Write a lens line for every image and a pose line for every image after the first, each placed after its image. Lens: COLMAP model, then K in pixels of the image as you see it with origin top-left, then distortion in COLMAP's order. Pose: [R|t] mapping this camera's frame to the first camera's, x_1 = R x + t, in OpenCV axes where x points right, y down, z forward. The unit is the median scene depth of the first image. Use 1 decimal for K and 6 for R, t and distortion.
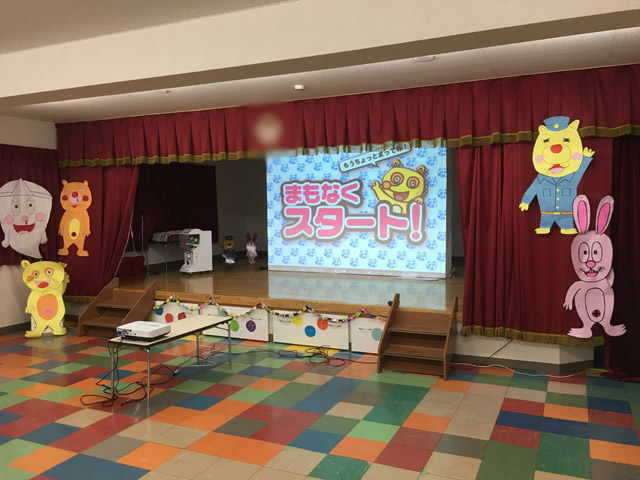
lens RADIAL K [[545.1, 0, 316.4], [0, 545.1, 239.4], [0, 0, 1]] dist [0.048083, -0.031564]
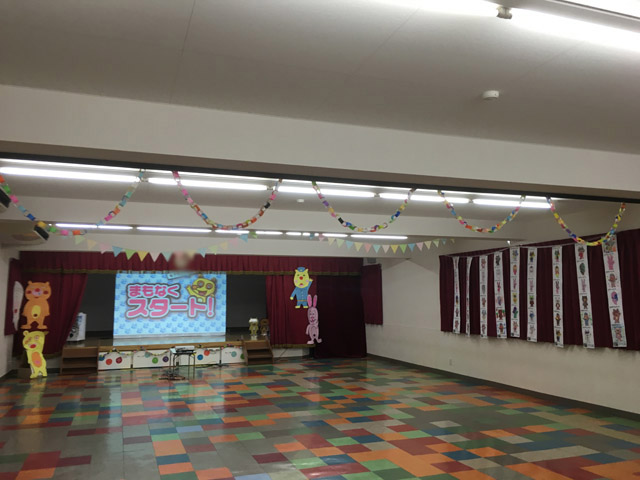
lens RADIAL K [[545.1, 0, 320.0], [0, 545.1, 241.4], [0, 0, 1]] dist [0.048083, -0.031564]
pose [[0.710298, 0.080129, 0.699326, -0.996623], [0.039920, 0.987315, -0.153673, 0.057626], [-0.702769, 0.137071, 0.698089, -0.719406]]
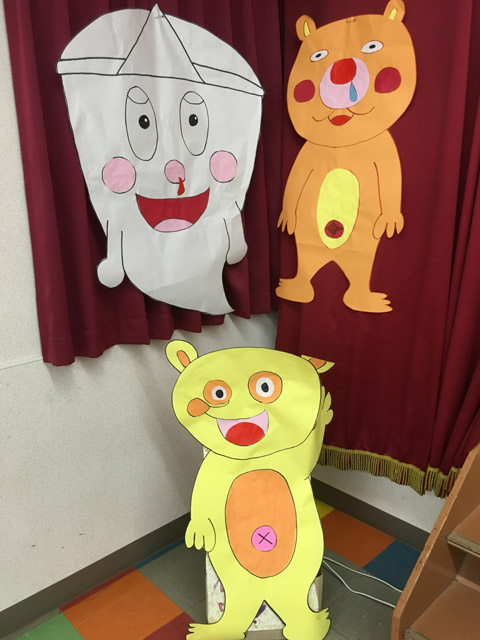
lens RADIAL K [[545.1, 0, 237.8], [0, 545.1, 319.6], [0, 0, 1]] dist [0.048083, -0.031564]
pose [[0.920983, 0.065400, -0.384075, -0.382386], [0.009514, 0.981741, 0.189984, -0.017259], [0.389487, -0.178626, 0.903544, 0.735648]]
